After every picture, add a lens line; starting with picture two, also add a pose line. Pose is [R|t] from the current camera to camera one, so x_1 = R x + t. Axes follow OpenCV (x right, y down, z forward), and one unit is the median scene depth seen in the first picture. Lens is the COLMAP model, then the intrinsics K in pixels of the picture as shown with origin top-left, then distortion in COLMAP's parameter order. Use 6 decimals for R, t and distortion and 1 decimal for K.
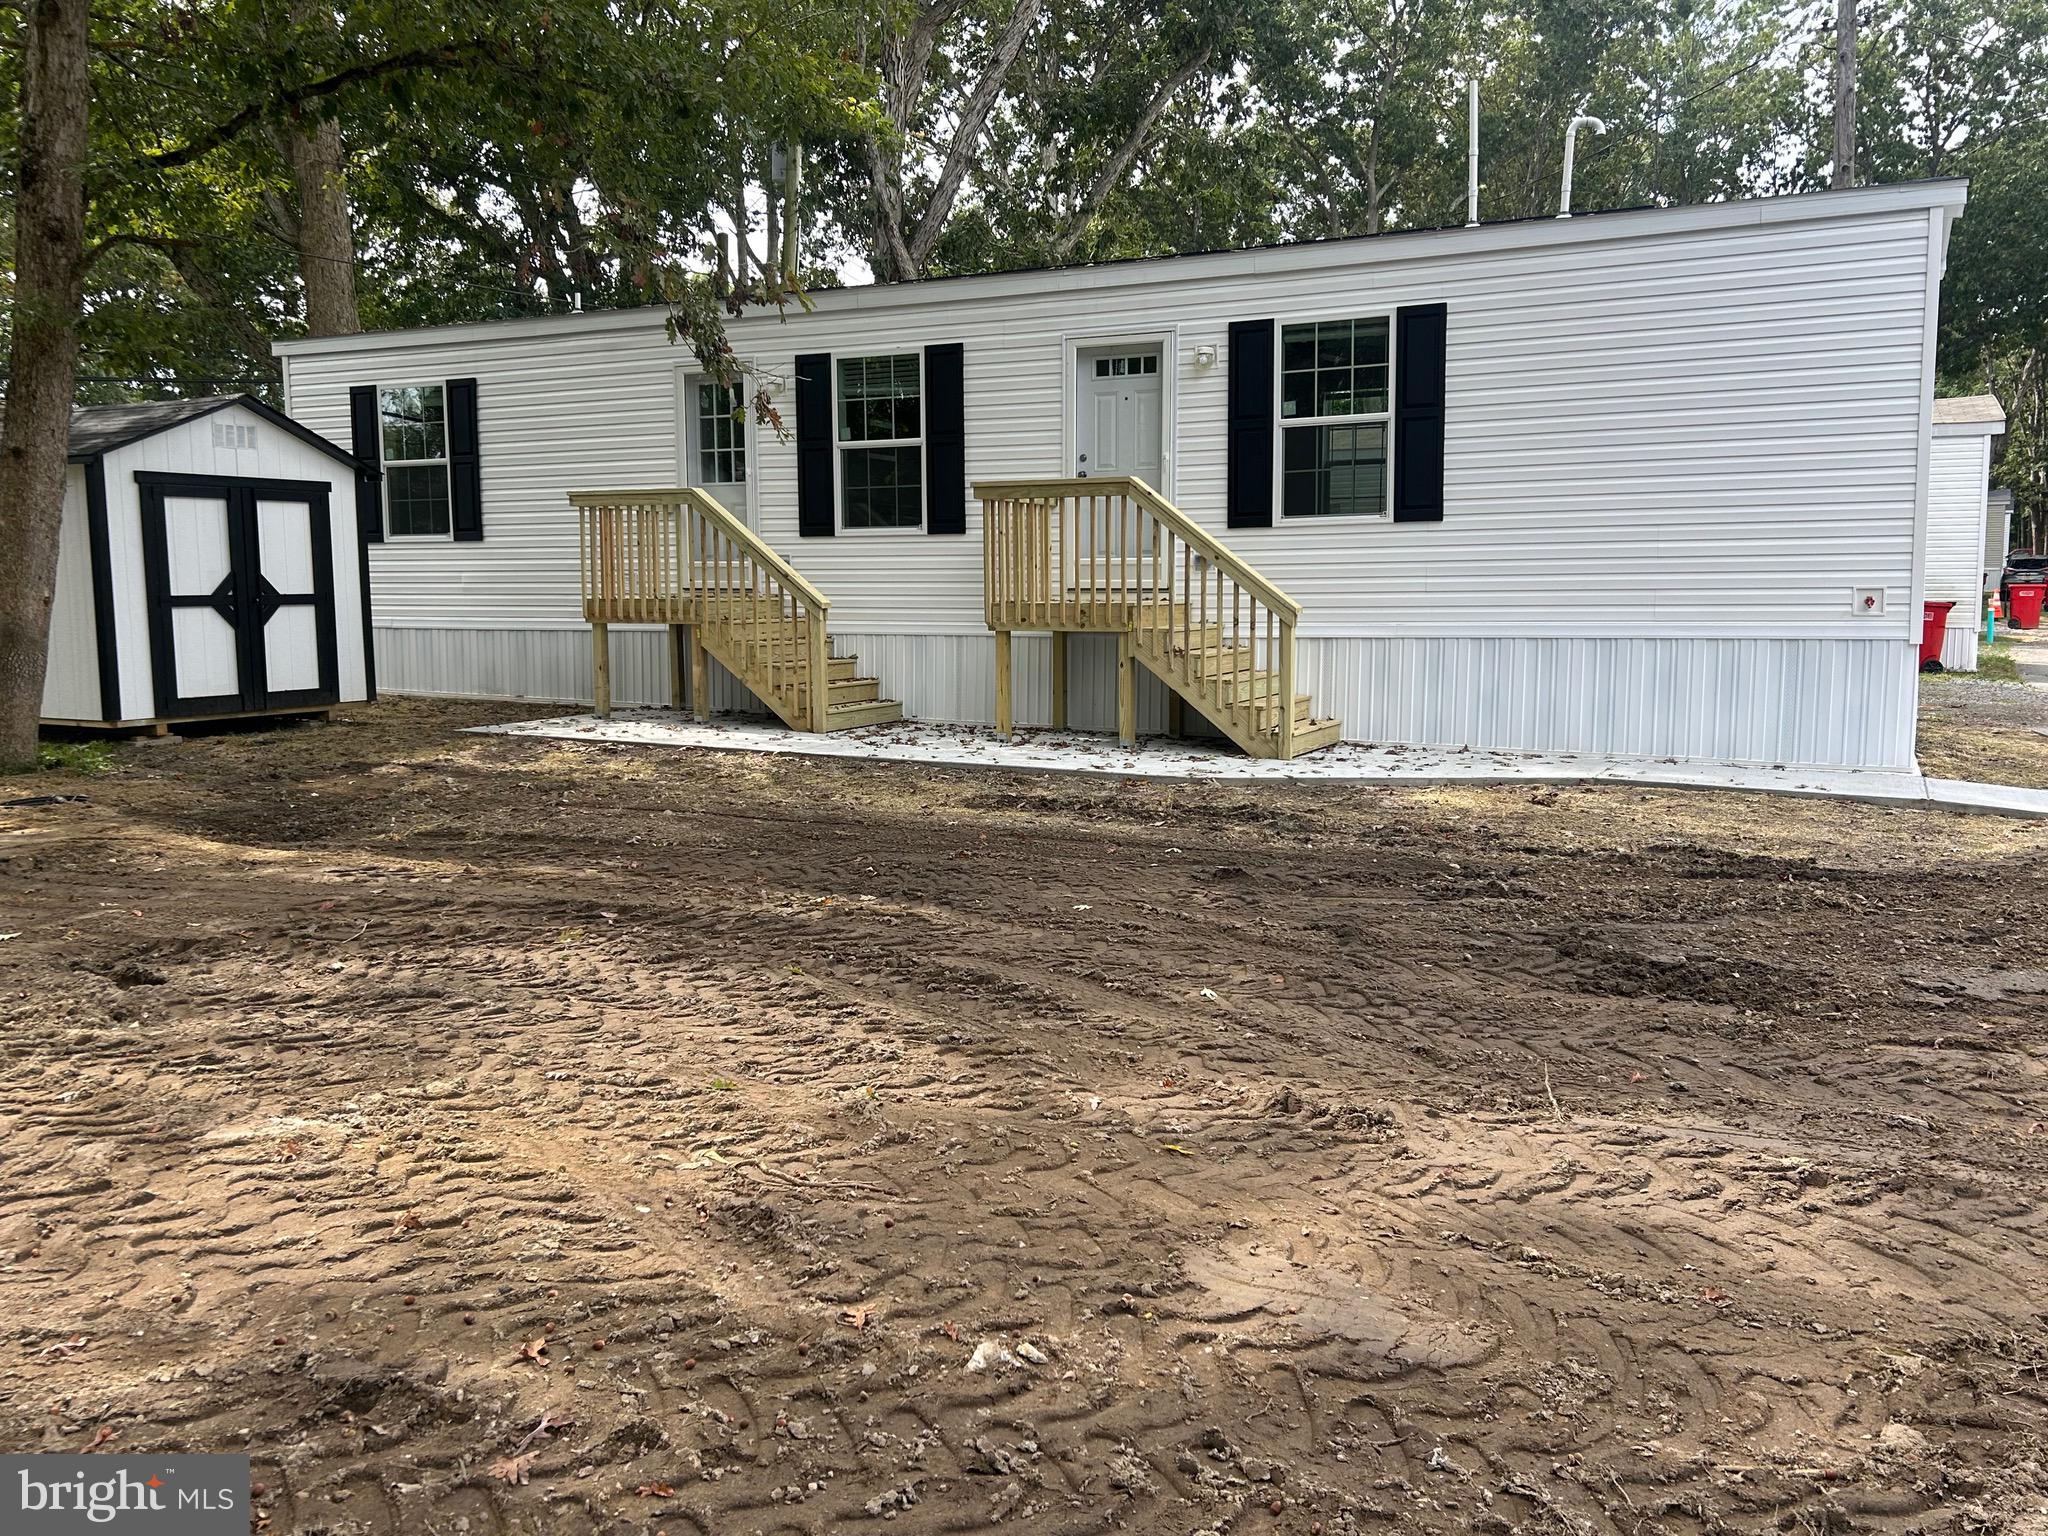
lens RADIAL K [[1667.9, 0, 1027.6], [0, 1667.9, 767.9], [0, 0, 1]] dist [-0.001510, 0.001981]
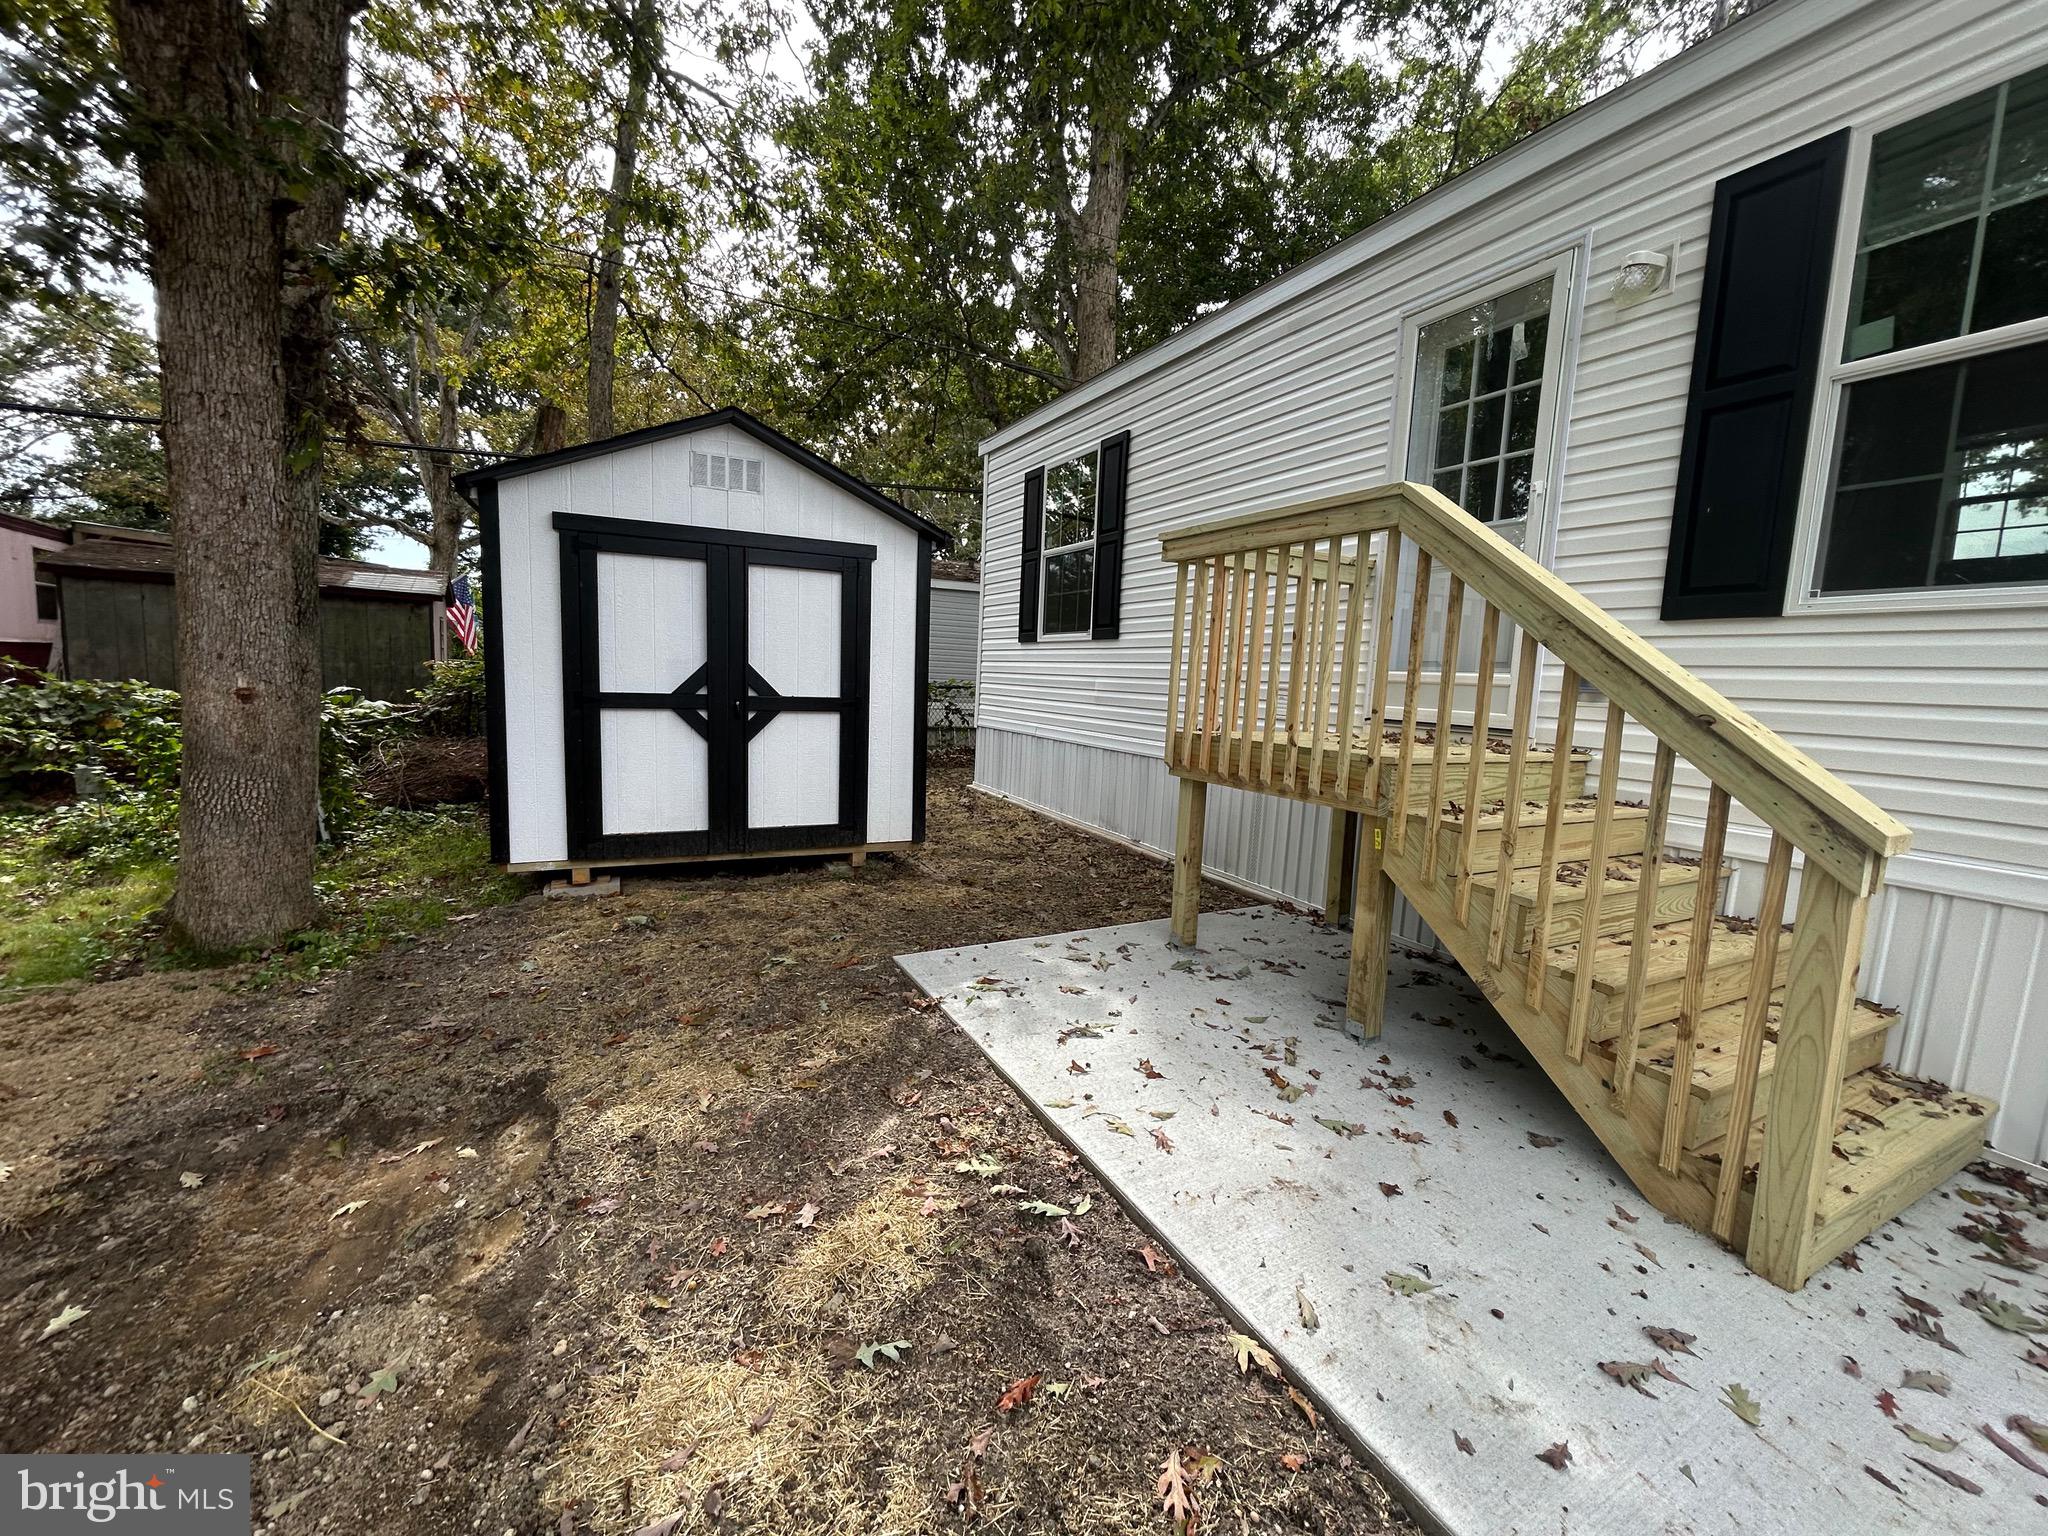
lens RADIAL K [[826.7, 0, 1028.9], [0, 826.7, 783.1], [0, 0, 1]] dist [-0.002257, 0.001660]
pose [[0.807944, 0.108706, -0.579146, -0.145786], [-0.107039, 0.993560, 0.037165, -0.090494], [0.579456, 0.031964, 0.814376, 0.760180]]
